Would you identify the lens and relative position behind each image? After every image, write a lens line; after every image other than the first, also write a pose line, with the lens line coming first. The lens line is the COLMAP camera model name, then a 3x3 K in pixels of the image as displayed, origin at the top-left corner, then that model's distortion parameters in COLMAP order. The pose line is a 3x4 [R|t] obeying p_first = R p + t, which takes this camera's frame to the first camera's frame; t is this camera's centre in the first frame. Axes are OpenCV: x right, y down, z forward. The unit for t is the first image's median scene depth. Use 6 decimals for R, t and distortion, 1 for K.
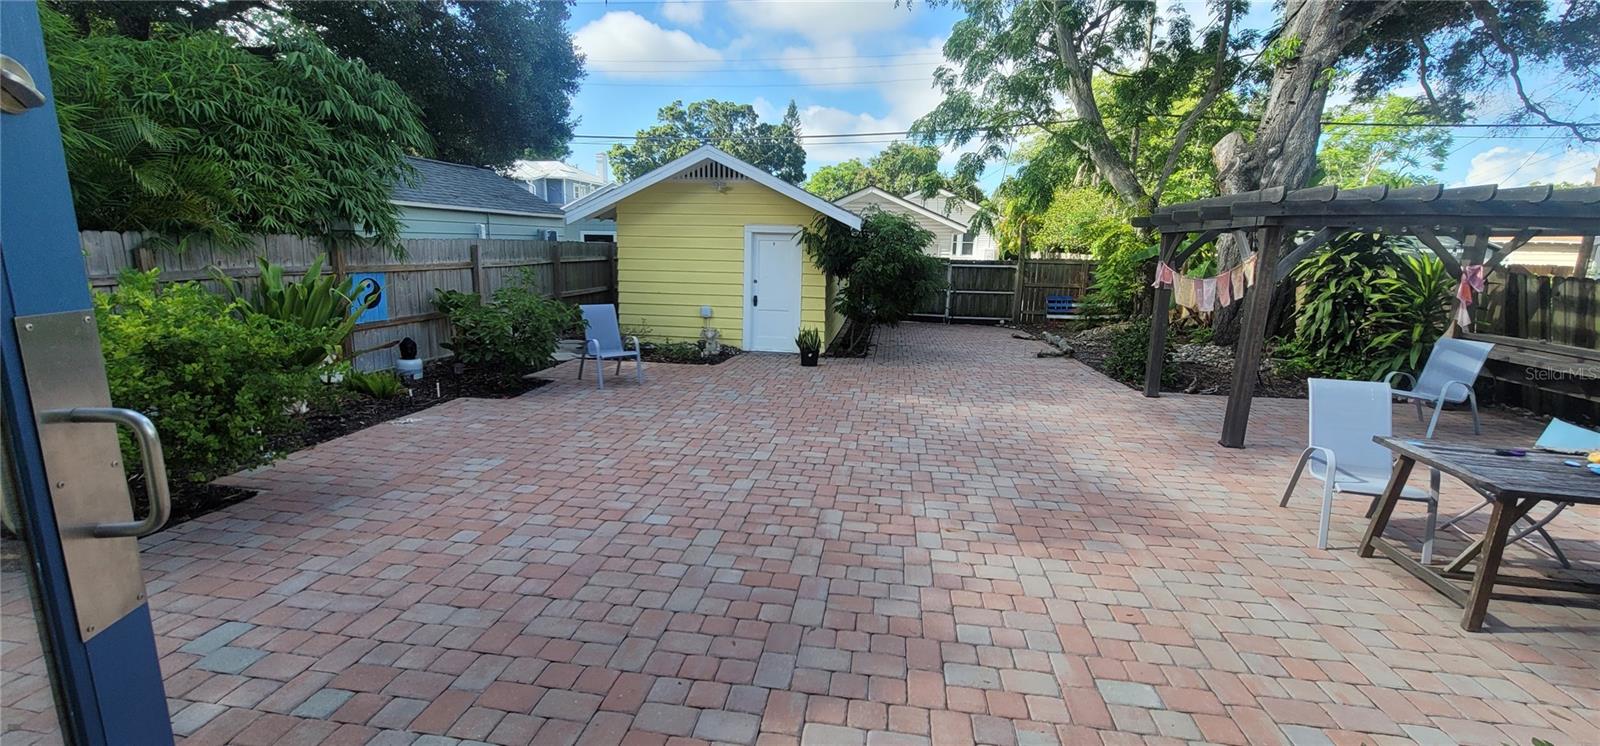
lens RADIAL K [[654.1, 0, 801.0], [0, 654.1, 375.9], [0, 0, 1]] dist [-0.008987, 0.003365]
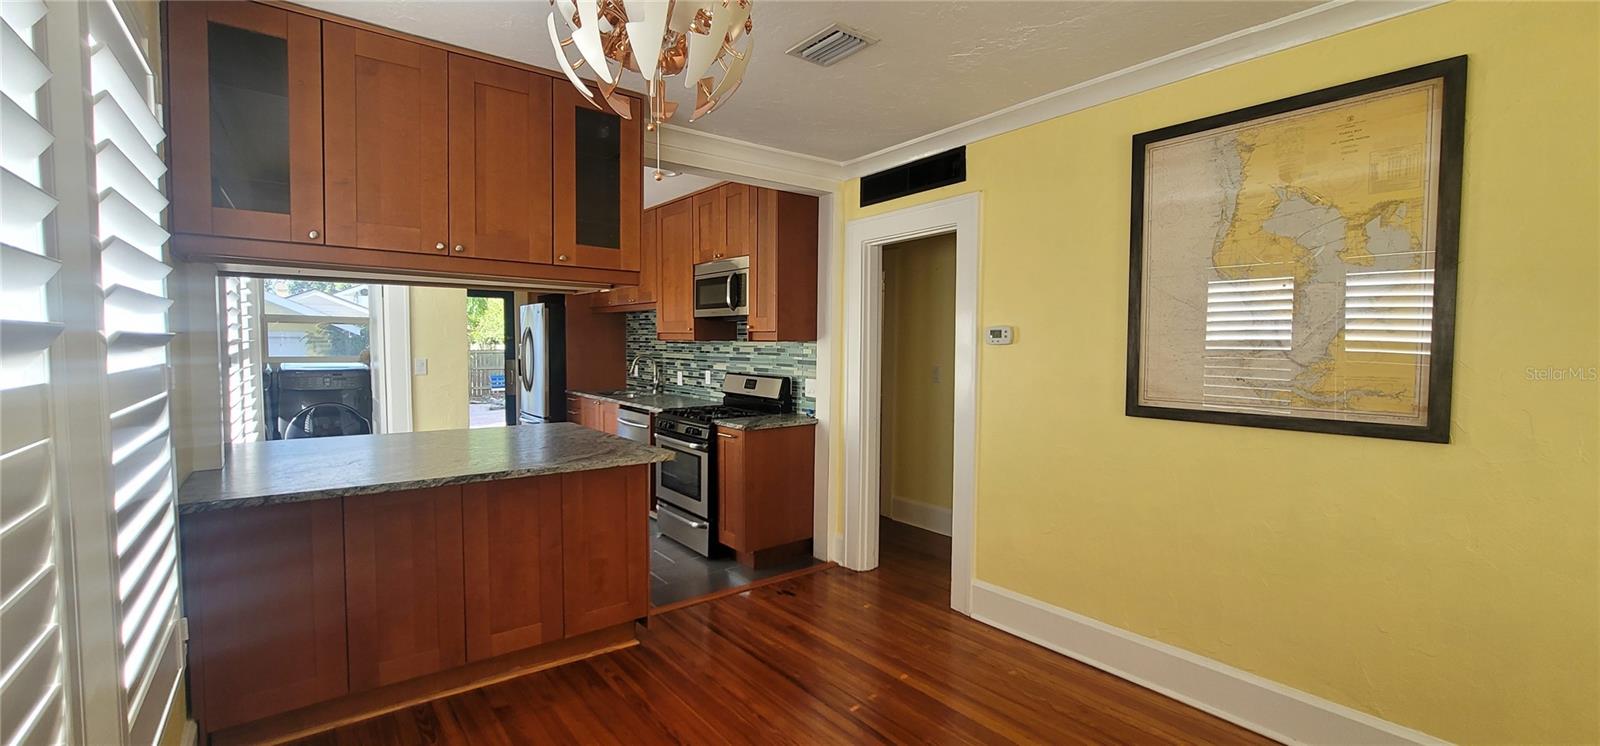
lens RADIAL K [[654.1, 0, 801.0], [0, 654.1, 375.9], [0, 0, 1]] dist [-0.008987, 0.003365]
pose [[0.689065, -0.056525, 0.722492, -0.182182], [0.153156, 0.985794, -0.068946, 0.079921], [-0.708331, 0.158163, 0.687933, -0.450922]]
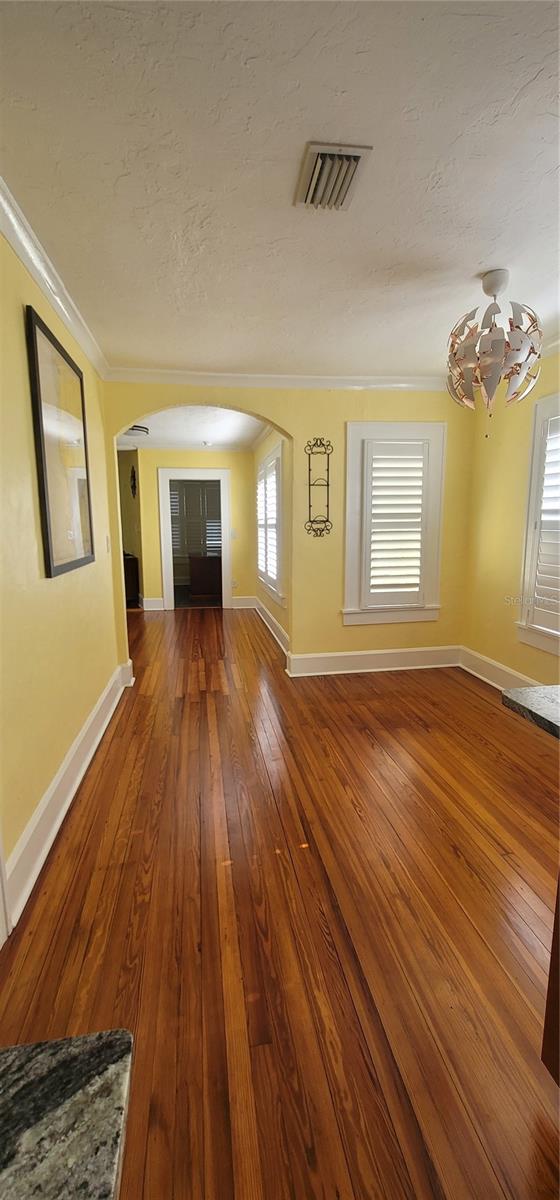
lens RADIAL K [[490.6, 0, 280.0], [0, 490.6, 600.0], [0, 0, 1]] dist [-0.008987, 0.003365]
pose [[-0.952928, 0.032858, -0.301412, -0.030885], [-0.073058, 0.939936, 0.333441, 0.048049], [0.294264, 0.339766, -0.893290, -0.258474]]
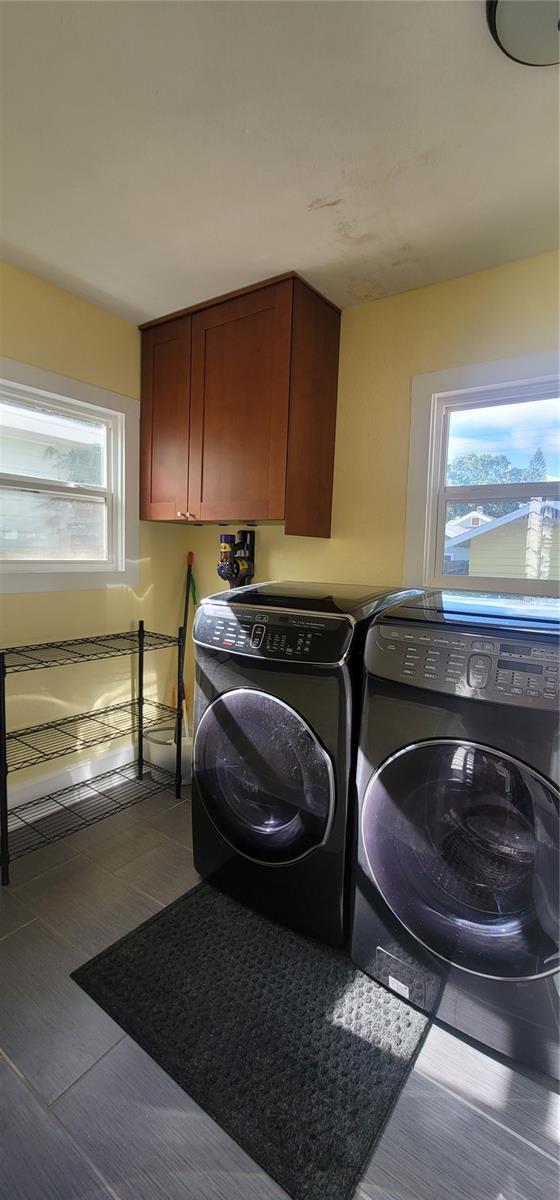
lens RADIAL K [[490.6, 0, 280.0], [0, 490.6, 600.0], [0, 0, 1]] dist [-0.008987, 0.003365]
pose [[0.889751, 0.041670, -0.454541, -0.102813], [-0.094577, 0.991043, -0.094279, 0.022983], [0.446541, 0.126874, 0.885722, -0.133232]]
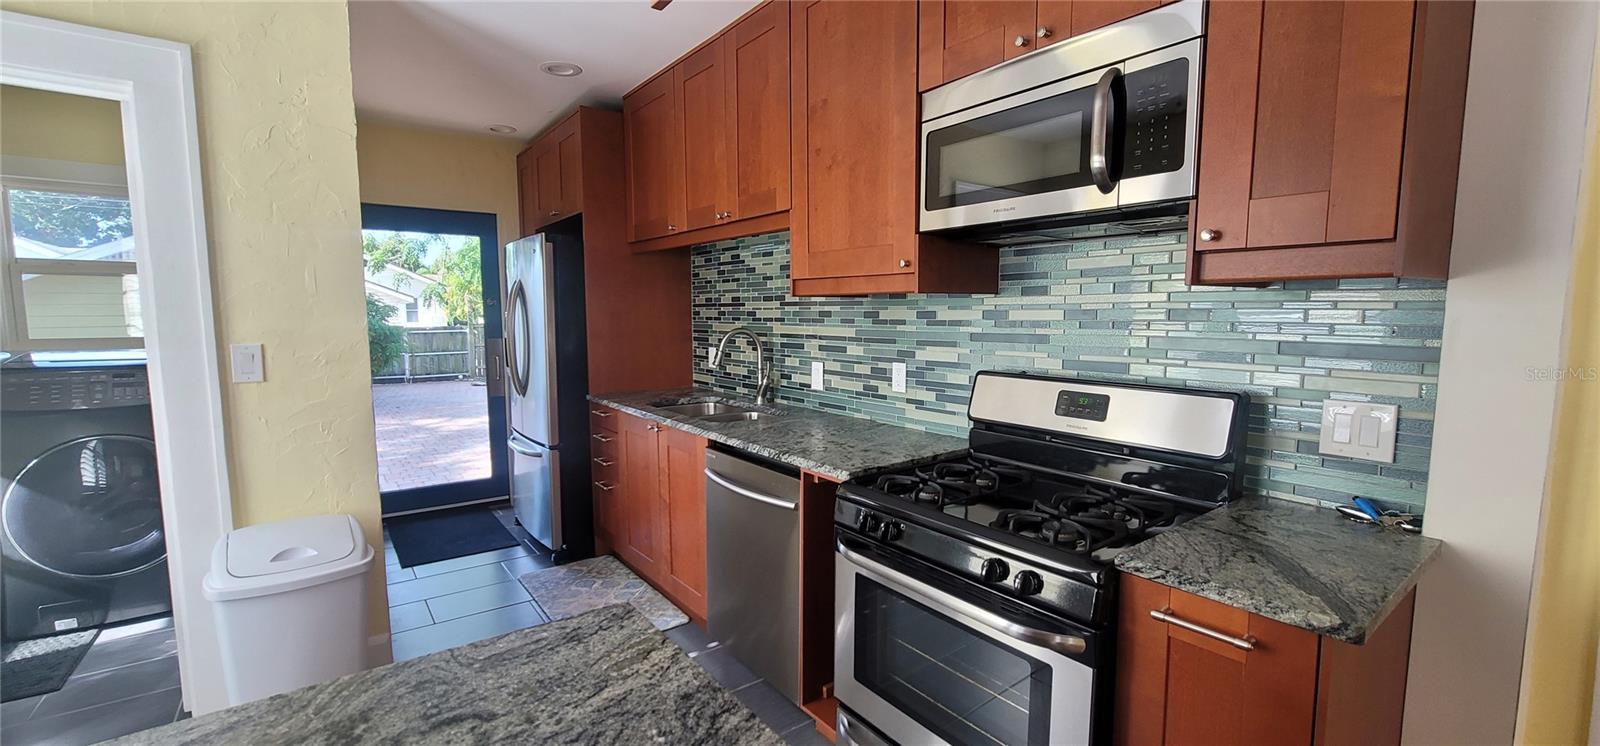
lens RADIAL K [[654.1, 0, 801.0], [0, 654.1, 375.9], [0, 0, 1]] dist [-0.008987, 0.003365]
pose [[0.702781, -0.093489, 0.705237, -0.100167], [0.160111, 0.986680, -0.028756, 0.051591], [-0.693155, 0.133125, 0.708389, -0.285112]]
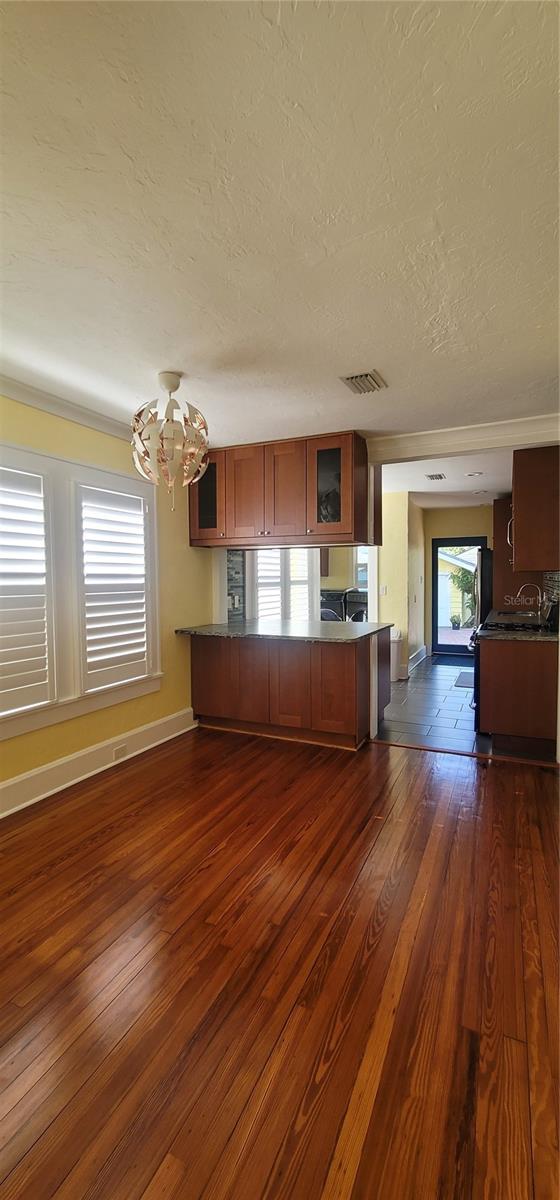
lens RADIAL K [[490.6, 0, 280.0], [0, 490.6, 600.0], [0, 0, 1]] dist [-0.008987, 0.003365]
pose [[0.958059, -0.021262, -0.285780, -0.053239], [-0.024167, 0.987697, -0.154503, 0.100013], [0.285549, 0.154929, 0.945758, -0.522779]]
